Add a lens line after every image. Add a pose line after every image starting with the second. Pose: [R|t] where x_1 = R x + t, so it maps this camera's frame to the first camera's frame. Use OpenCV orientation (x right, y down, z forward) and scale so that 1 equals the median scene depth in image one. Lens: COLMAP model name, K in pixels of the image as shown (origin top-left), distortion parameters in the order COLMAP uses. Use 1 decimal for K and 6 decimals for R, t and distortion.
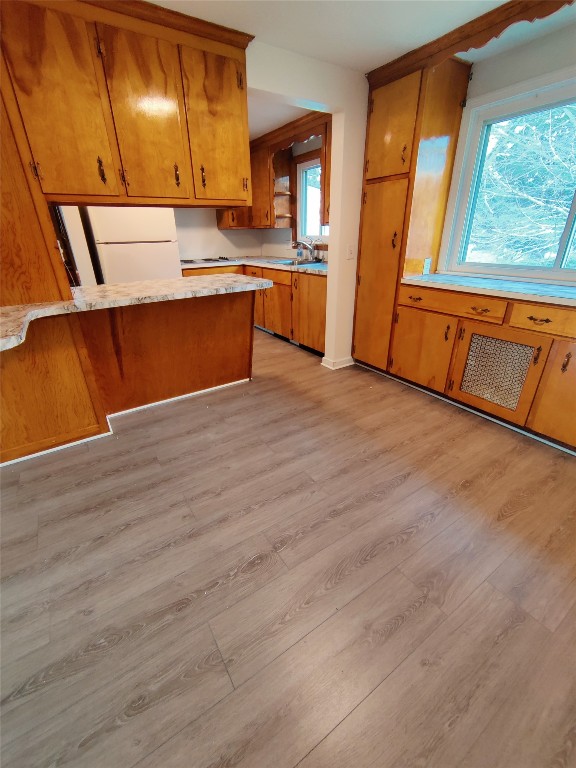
lens RADIAL K [[328.4, 0, 285.8], [0, 328.4, 384.6], [0, 0, 1]] dist [-0.003844, 0.001560]
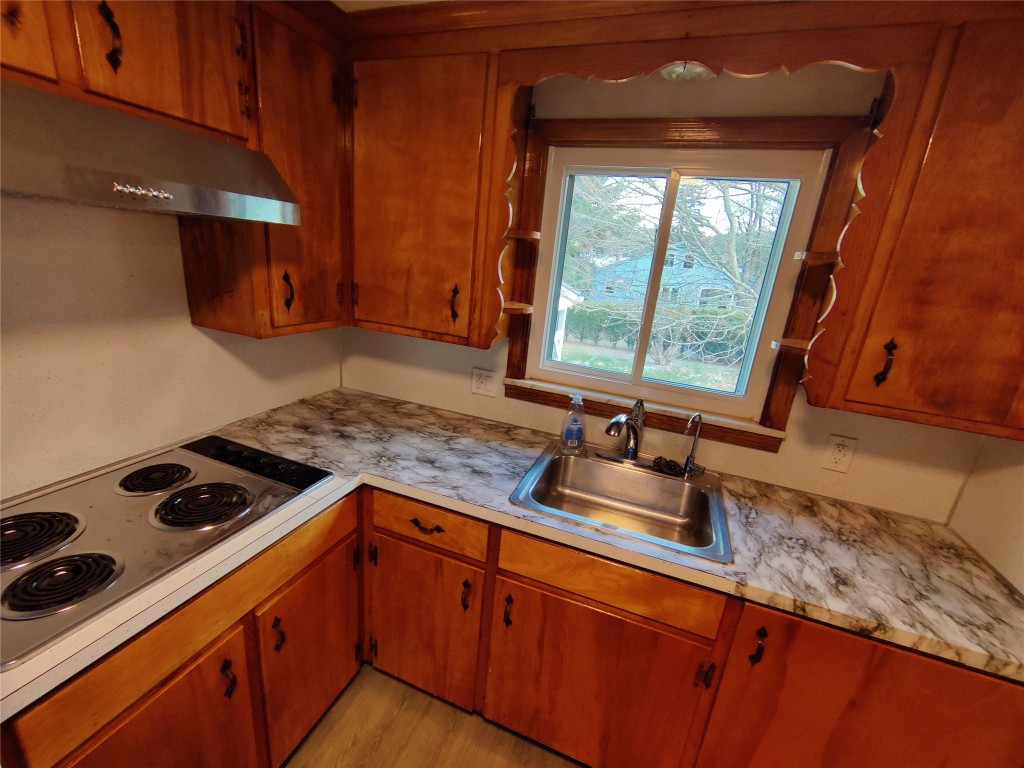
lens RADIAL K [[437.8, 0, 488.3], [0, 437.8, 392.2], [0, 0, 1]] dist [-0.003844, 0.001560]
pose [[0.817514, -0.088246, 0.569107, -0.231883], [0.150387, 0.986615, -0.063043, -0.400562], [-0.555927, 0.137125, 0.819843, 0.677001]]
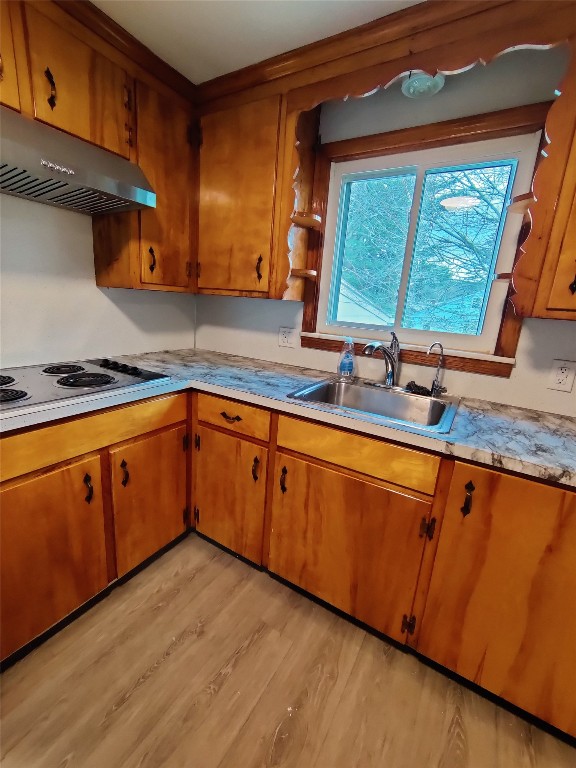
lens RADIAL K [[328.4, 0, 271.5], [0, 328.4, 382.3], [0, 0, 1]] dist [-0.003844, 0.001560]
pose [[0.907119, -0.020334, 0.420384, -0.199130], [0.096147, 0.982432, -0.159949, -0.307682], [-0.409746, 0.185512, 0.893137, 0.649479]]
